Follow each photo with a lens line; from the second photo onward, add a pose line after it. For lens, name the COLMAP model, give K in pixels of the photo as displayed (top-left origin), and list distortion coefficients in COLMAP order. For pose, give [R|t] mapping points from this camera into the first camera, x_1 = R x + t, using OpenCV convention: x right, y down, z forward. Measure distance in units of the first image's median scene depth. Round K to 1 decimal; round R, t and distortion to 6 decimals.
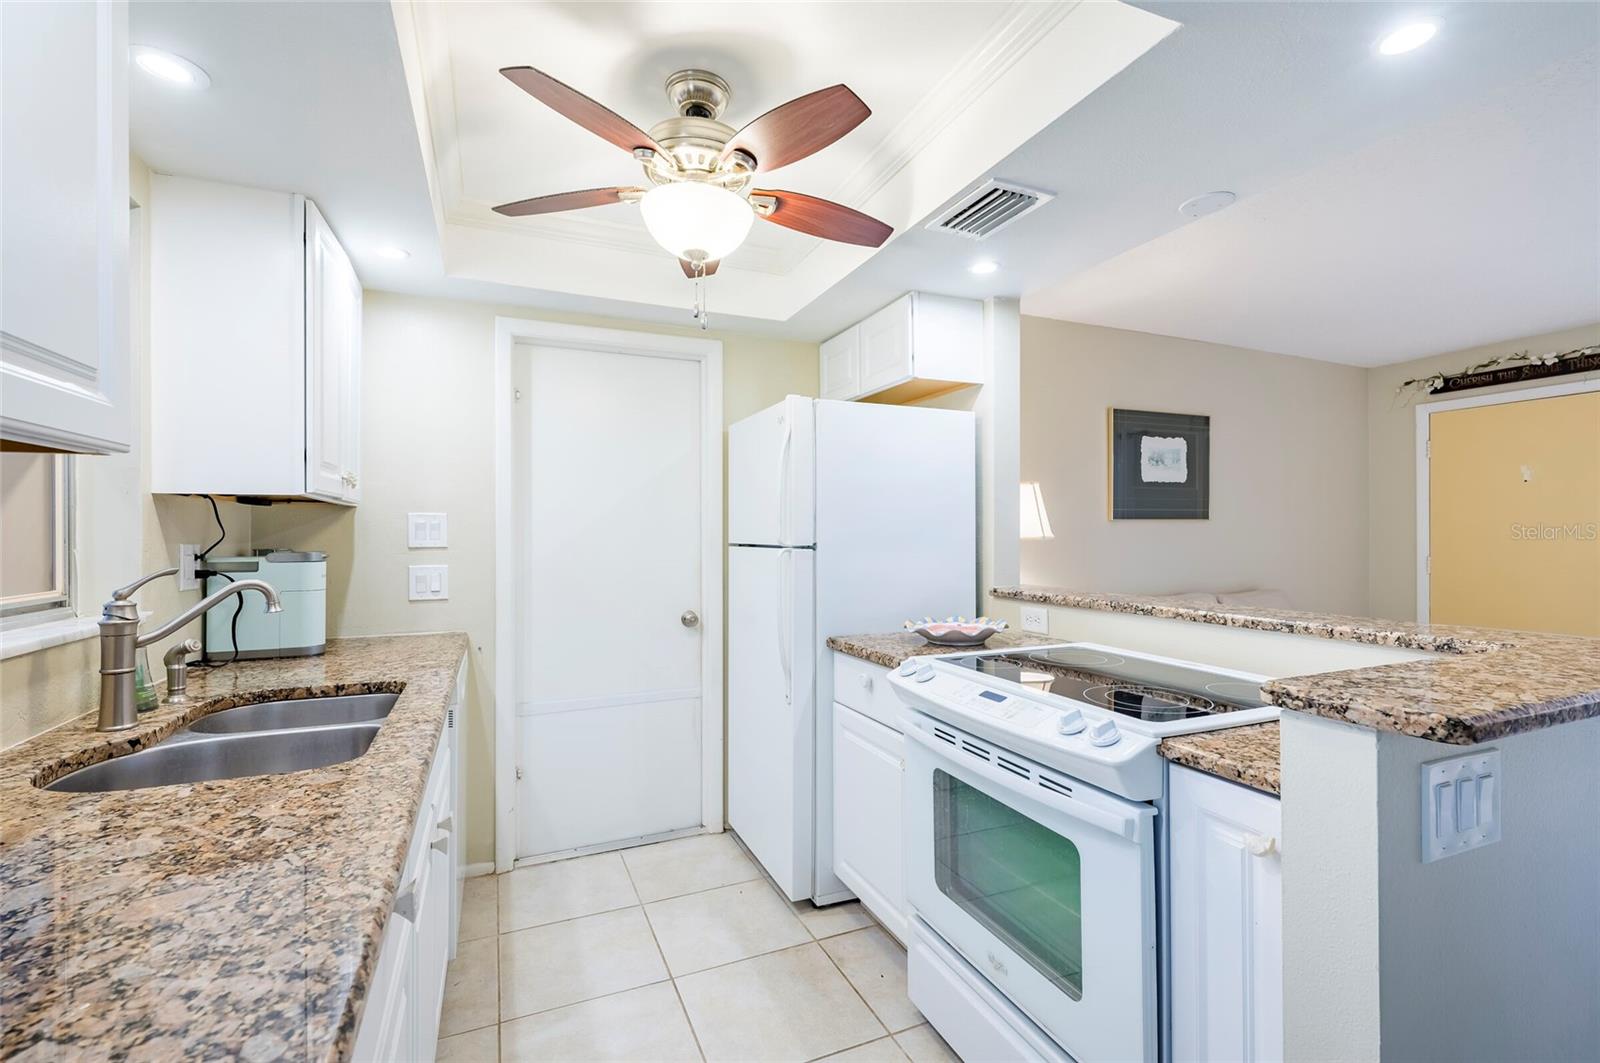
lens RADIAL K [[716.0, 0, 805.6], [0, 716.0, 531.5], [0, 0, 1]] dist [0.002014, -0.001039]
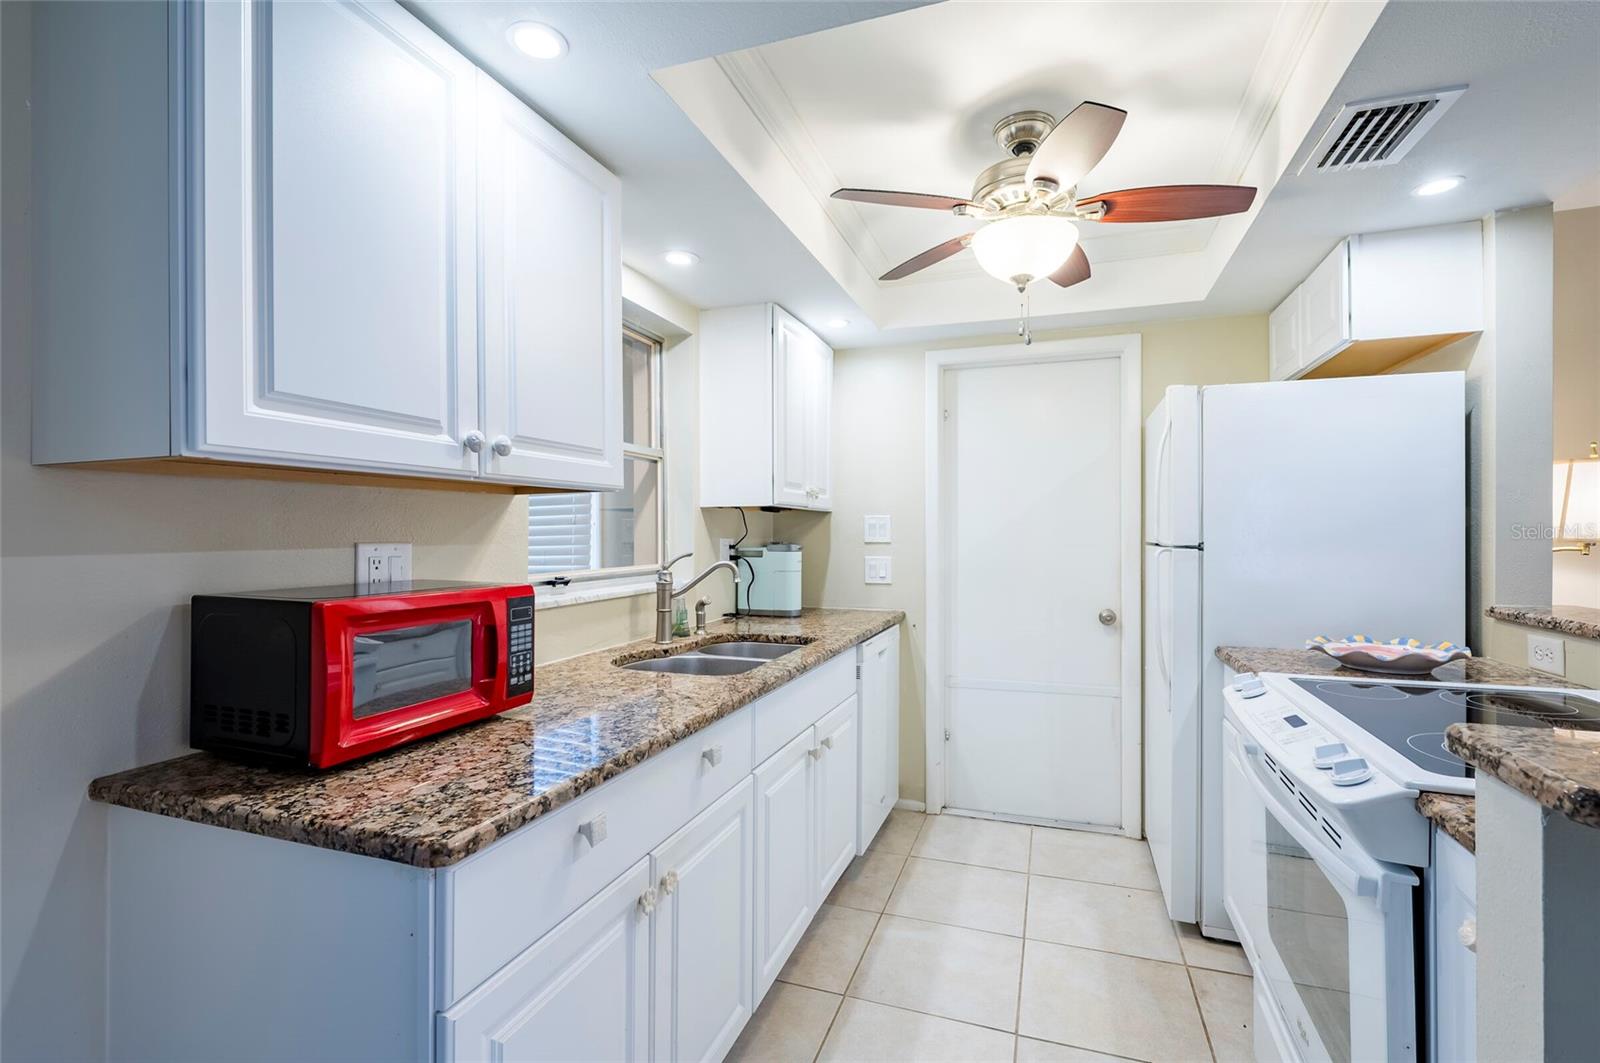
lens RADIAL K [[716.0, 0, 805.6], [0, 716.0, 531.5], [0, 0, 1]] dist [0.002014, -0.001039]
pose [[0.732967, 0.001455, -0.680263, 0.300105], [0.001128, 0.999994, 0.003354, -0.002214], [0.680263, -0.003226, 0.732961, -0.028081]]
